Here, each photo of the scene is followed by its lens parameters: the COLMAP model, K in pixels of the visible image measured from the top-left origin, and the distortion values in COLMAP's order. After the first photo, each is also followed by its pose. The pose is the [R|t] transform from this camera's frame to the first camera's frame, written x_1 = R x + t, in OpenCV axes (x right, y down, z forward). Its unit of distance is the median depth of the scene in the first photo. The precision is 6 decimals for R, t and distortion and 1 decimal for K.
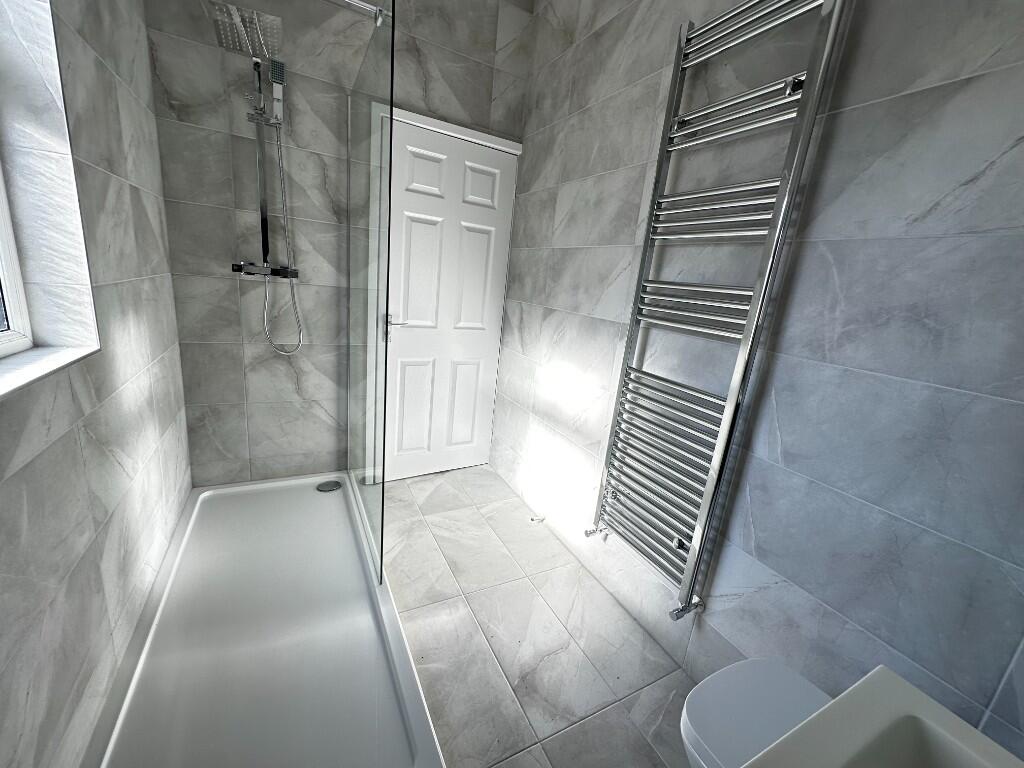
lens RADIAL K [[408.0, 0, 512.9], [0, 408.0, 381.5], [0, 0, 1]] dist [-0.004596, 0.000531]
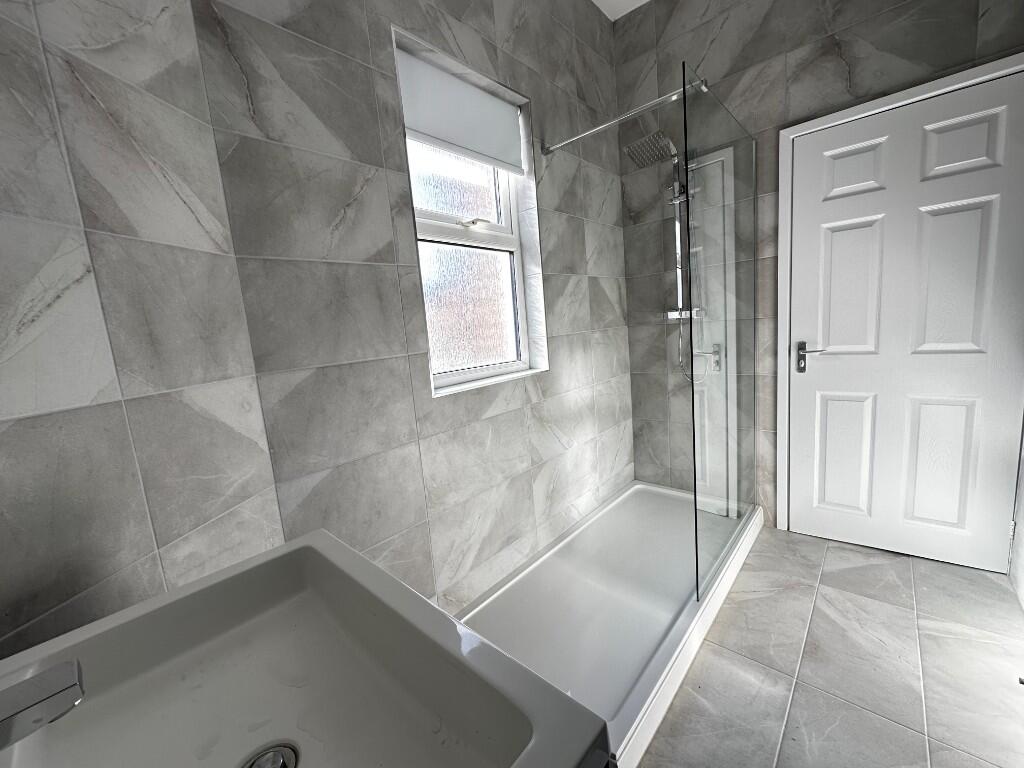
lens RADIAL K [[408.0, 0, 512.9], [0, 408.0, 381.5], [0, 0, 1]] dist [-0.004596, 0.000531]
pose [[0.330728, 0.000254, -0.943726, 0.378522], [-0.112687, 0.992856, -0.039223, 0.035279], [0.936974, 0.119318, 0.328394, 0.131769]]
